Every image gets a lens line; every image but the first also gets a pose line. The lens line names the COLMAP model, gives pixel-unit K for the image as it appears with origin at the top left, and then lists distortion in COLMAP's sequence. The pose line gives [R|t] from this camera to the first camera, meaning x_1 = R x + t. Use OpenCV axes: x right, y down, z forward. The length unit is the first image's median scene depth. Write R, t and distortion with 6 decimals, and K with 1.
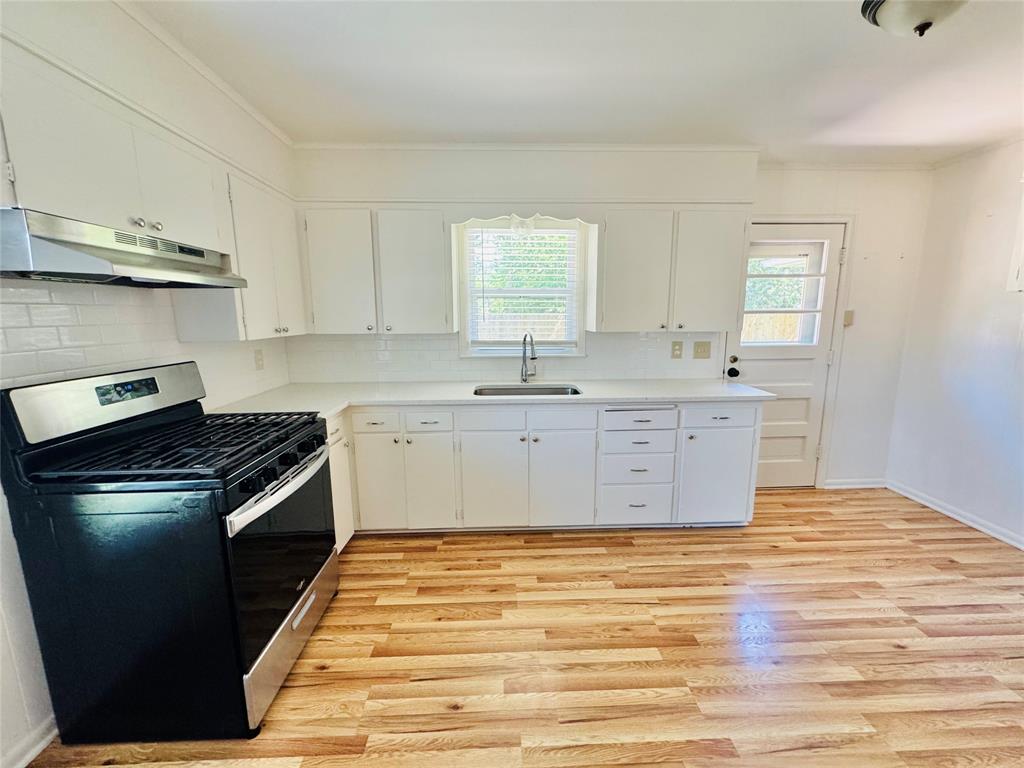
lens RADIAL K [[411.2, 0, 511.7], [0, 411.2, 383.1], [0, 0, 1]] dist [-0.004409, 0.000868]
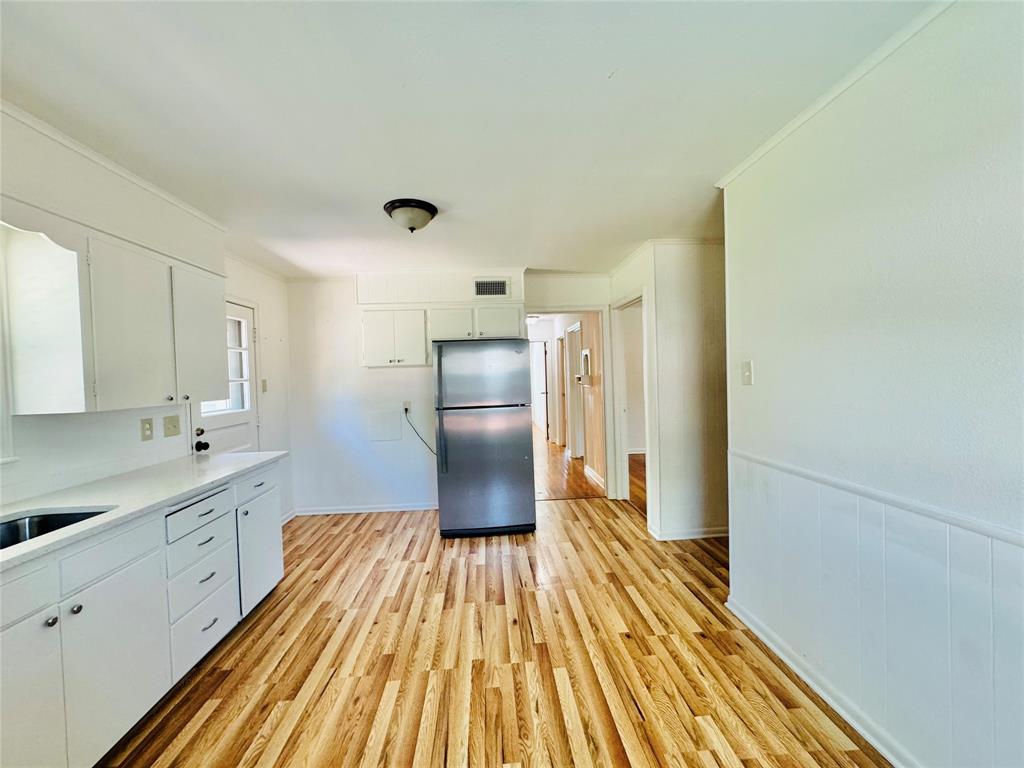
lens RADIAL K [[411.2, 0, 514.7], [0, 411.2, 381.4], [0, 0, 1]] dist [-0.004409, 0.000868]
pose [[-0.033341, -0.009483, 0.999399, -0.486863], [0.199035, 0.979863, 0.015937, -0.051071], [-0.979425, 0.199447, -0.030782, 0.369450]]
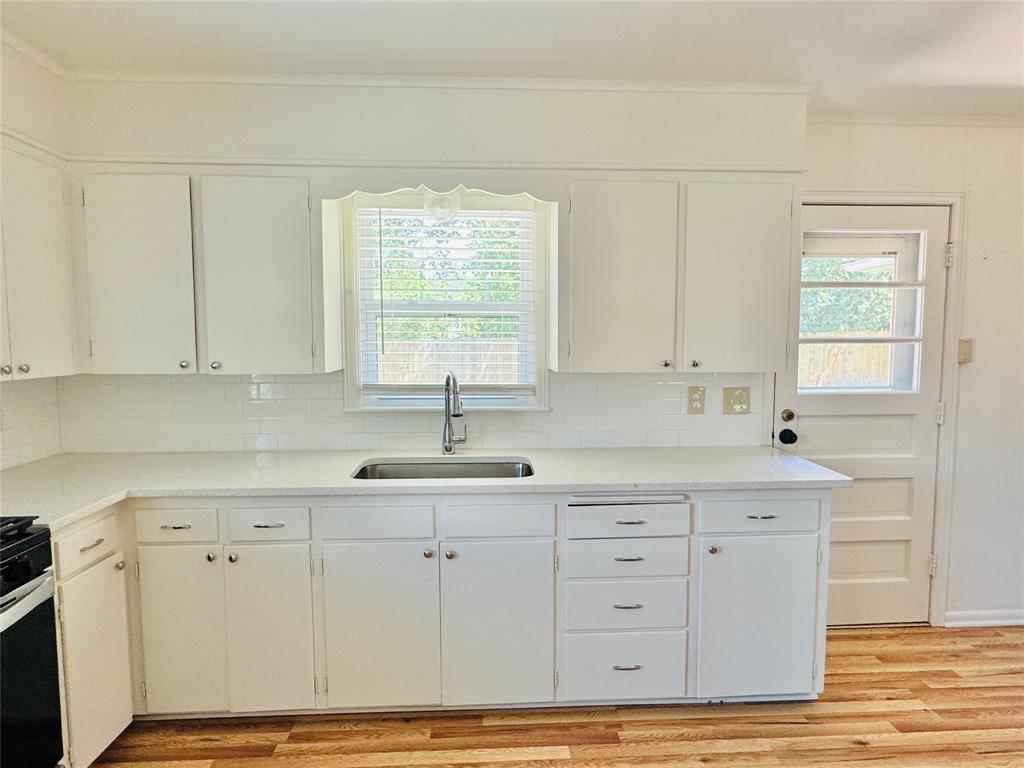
lens RADIAL K [[597.6, 0, 511.7], [0, 597.6, 381.9], [0, 0, 1]] dist [-0.004781, 0.000981]
pose [[0.999844, 0.003642, 0.017275, 0.126030], [-0.002076, 0.995955, -0.089834, -0.031531], [-0.017532, 0.089784, 0.995807, 0.119355]]
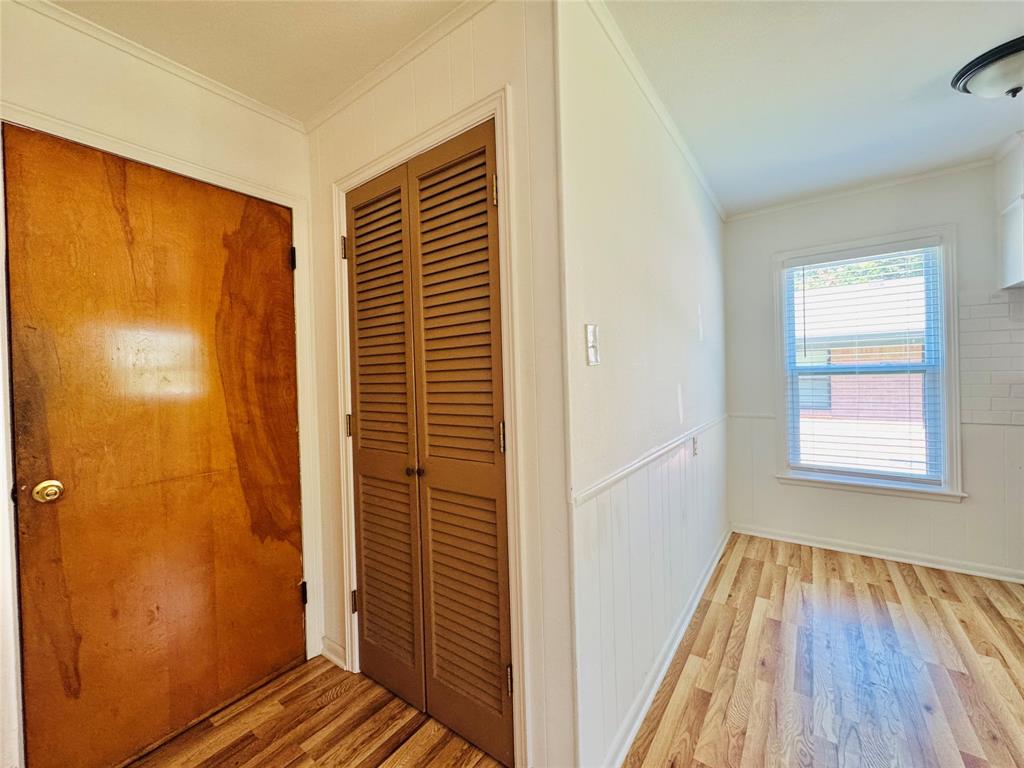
lens RADIAL K [[411.2, 0, 513.8], [0, 411.2, 381.6], [0, 0, 1]] dist [-0.004409, 0.000868]
pose [[-0.617473, 0.032593, -0.785917, 0.785602], [-0.100780, 0.987629, 0.120138, 0.034246], [0.780110, 0.153387, -0.606549, 0.105636]]
